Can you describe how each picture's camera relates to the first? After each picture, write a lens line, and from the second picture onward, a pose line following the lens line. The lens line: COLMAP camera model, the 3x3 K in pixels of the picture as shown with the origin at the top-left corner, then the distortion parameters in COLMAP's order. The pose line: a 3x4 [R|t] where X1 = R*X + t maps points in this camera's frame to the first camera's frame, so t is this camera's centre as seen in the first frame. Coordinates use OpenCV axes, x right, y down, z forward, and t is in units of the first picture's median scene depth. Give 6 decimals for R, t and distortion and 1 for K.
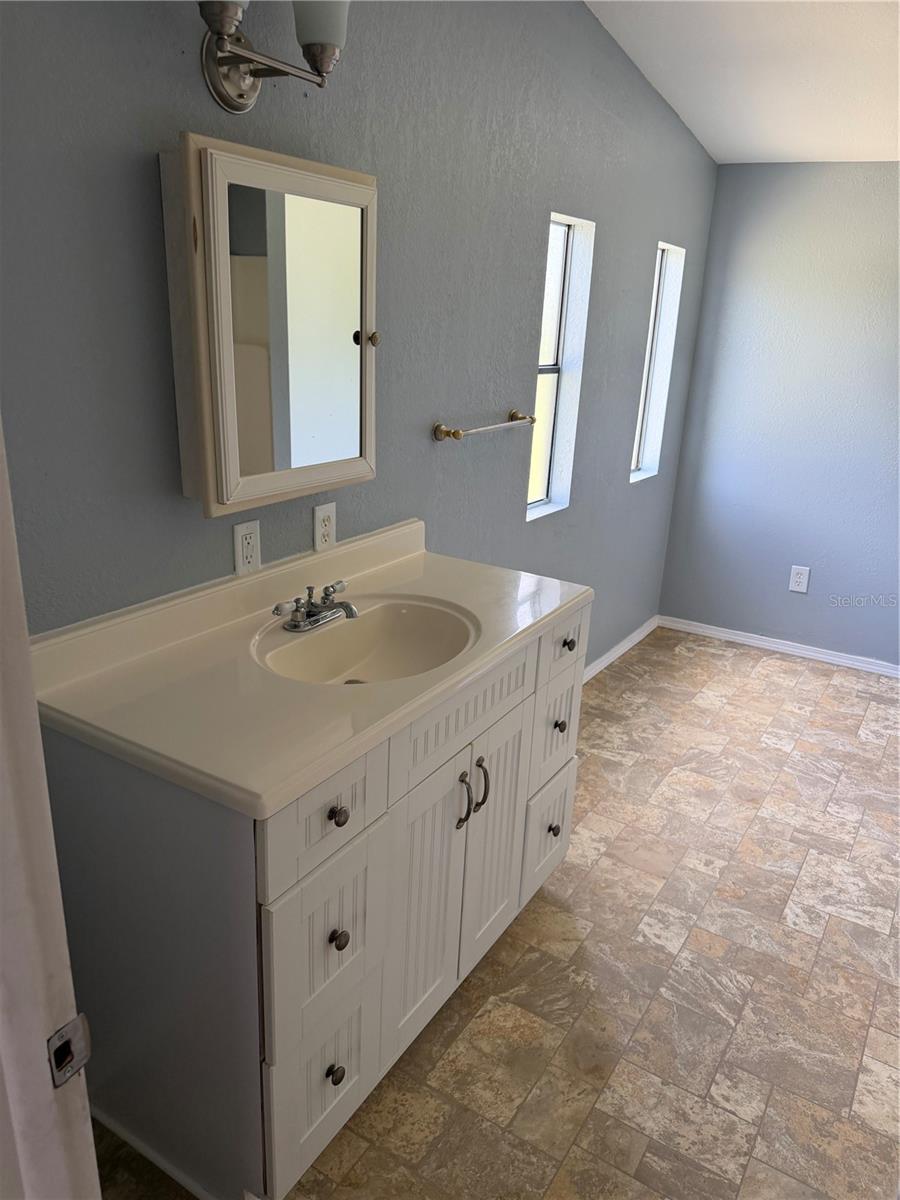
lens RADIAL K [[844.0, 0, 450.0], [0, 844.0, 600.0], [0, 0, 1]] dist [-0.006462, -0.007757]
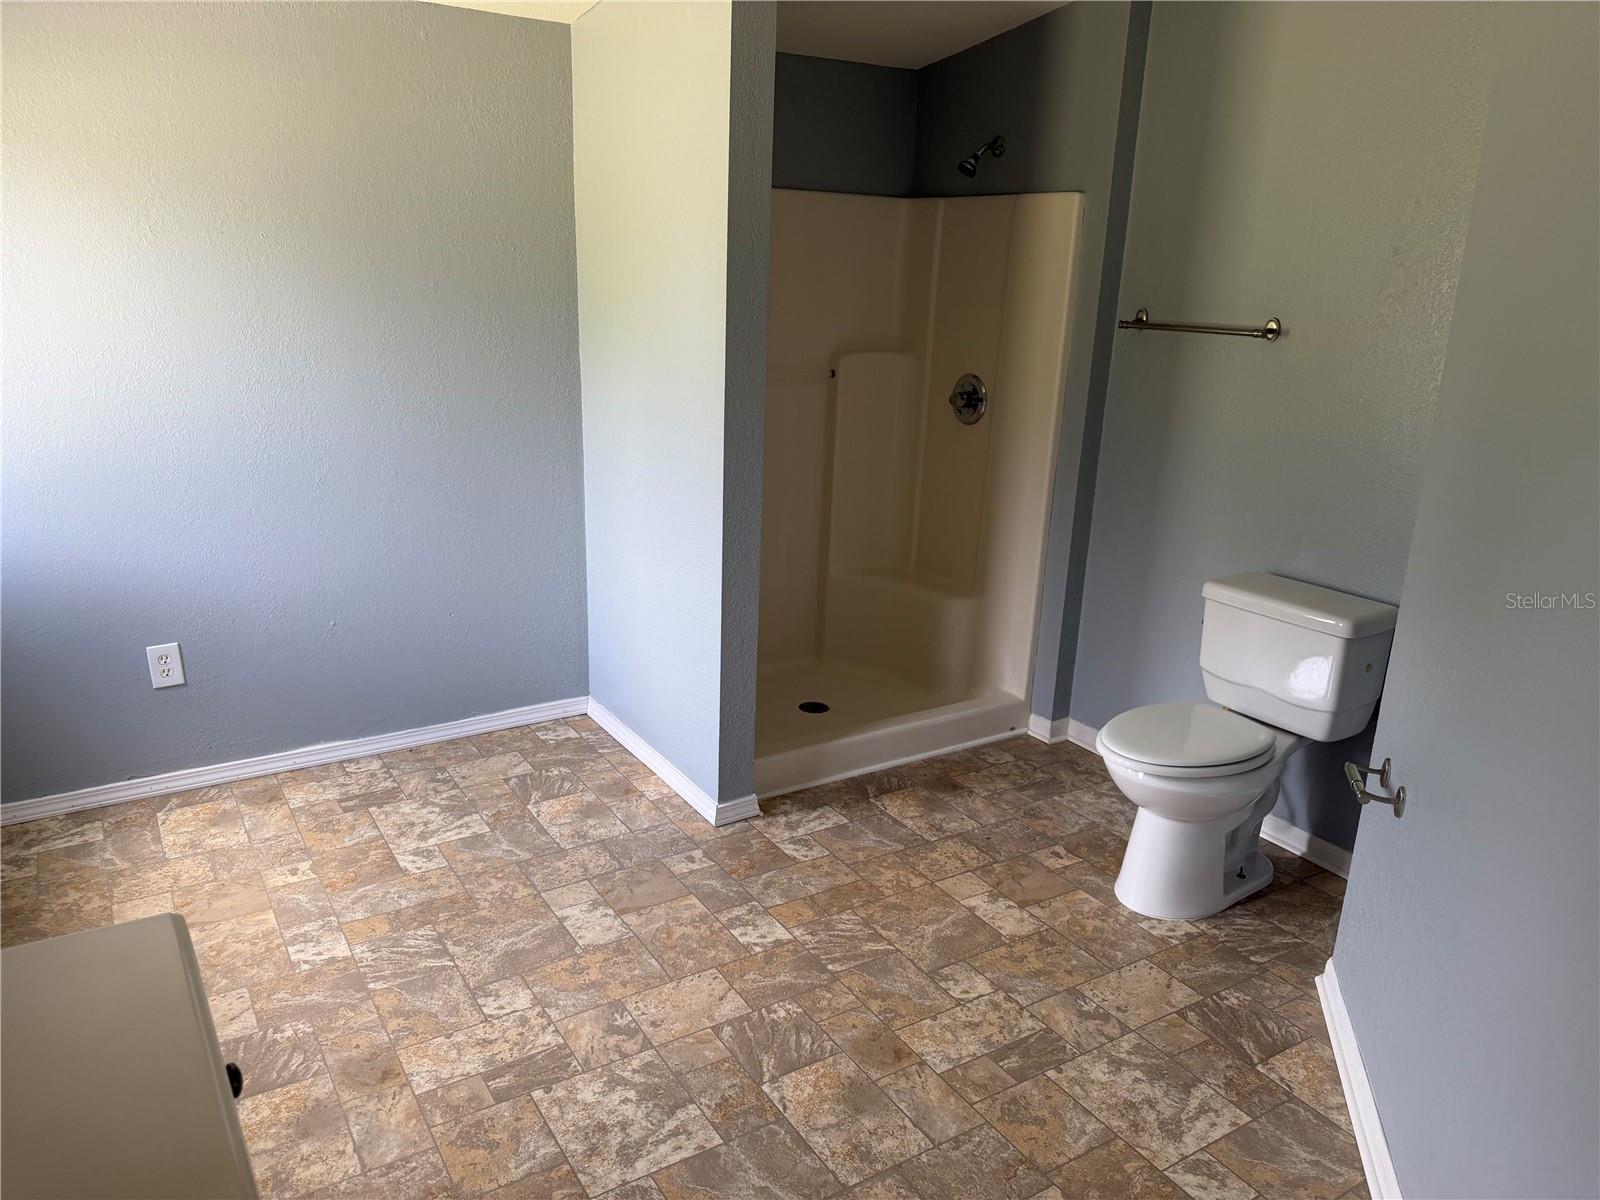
lens RADIAL K [[1125.4, 0, 792.7], [0, 1125.4, 607.0], [0, 0, 1]] dist [-0.006462, -0.007757]
pose [[0.427663, -0.284147, 0.858117, -0.064335], [0.274480, 0.945307, 0.176225, -0.091975], [-0.861258, 0.160171, 0.482265, 0.273303]]
